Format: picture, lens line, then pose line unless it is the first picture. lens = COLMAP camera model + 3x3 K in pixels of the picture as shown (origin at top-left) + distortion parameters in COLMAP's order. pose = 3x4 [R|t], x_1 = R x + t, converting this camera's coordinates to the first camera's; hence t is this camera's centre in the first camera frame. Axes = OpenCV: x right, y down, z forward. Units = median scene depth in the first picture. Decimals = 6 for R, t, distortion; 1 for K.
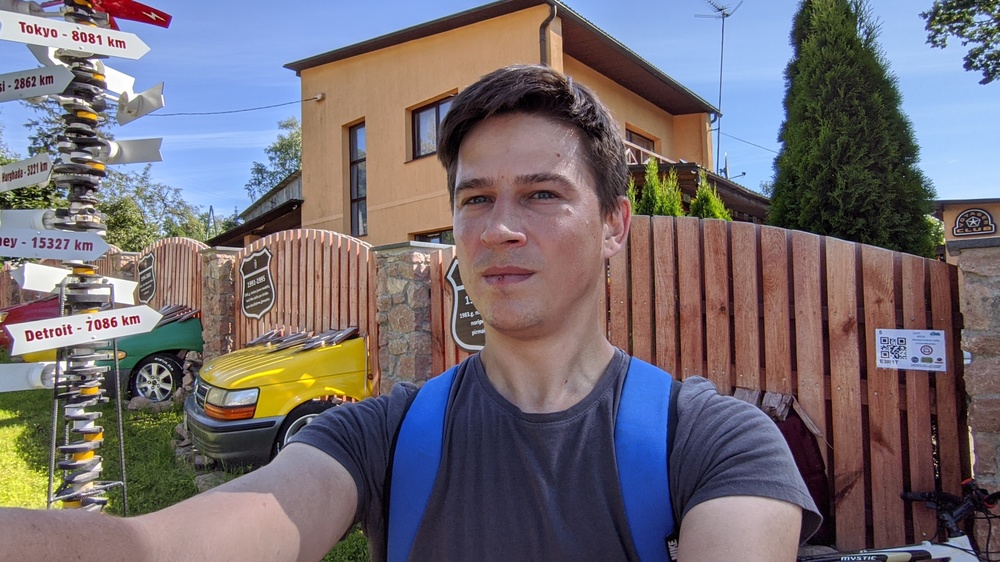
lens RADIAL K [[552.1, 0, 504.1], [0, 552.1, 277.9], [0, 0, 1]] dist [-0.003205, 0.002237]
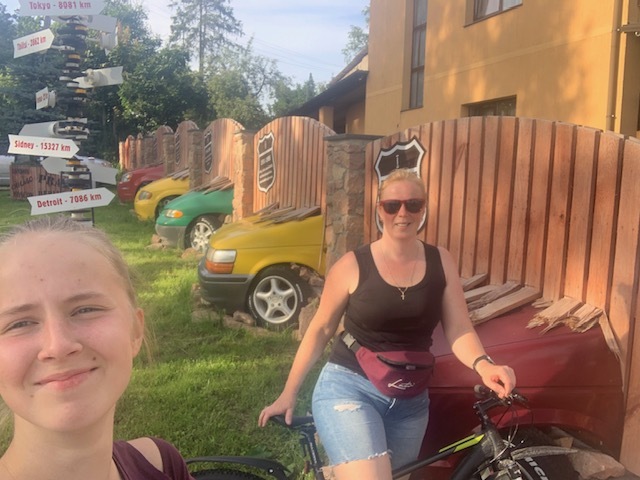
lens RADIAL K [[588.6, 0, 318.9], [0, 588.6, 240.4], [0, 0, 1]] dist [0.017720, 0.000000]
pose [[0.889799, 0.091138, -0.447160, 0.282802], [-0.020450, 0.986834, 0.160439, -0.036727], [0.455894, -0.133614, 0.879948, -0.078816]]
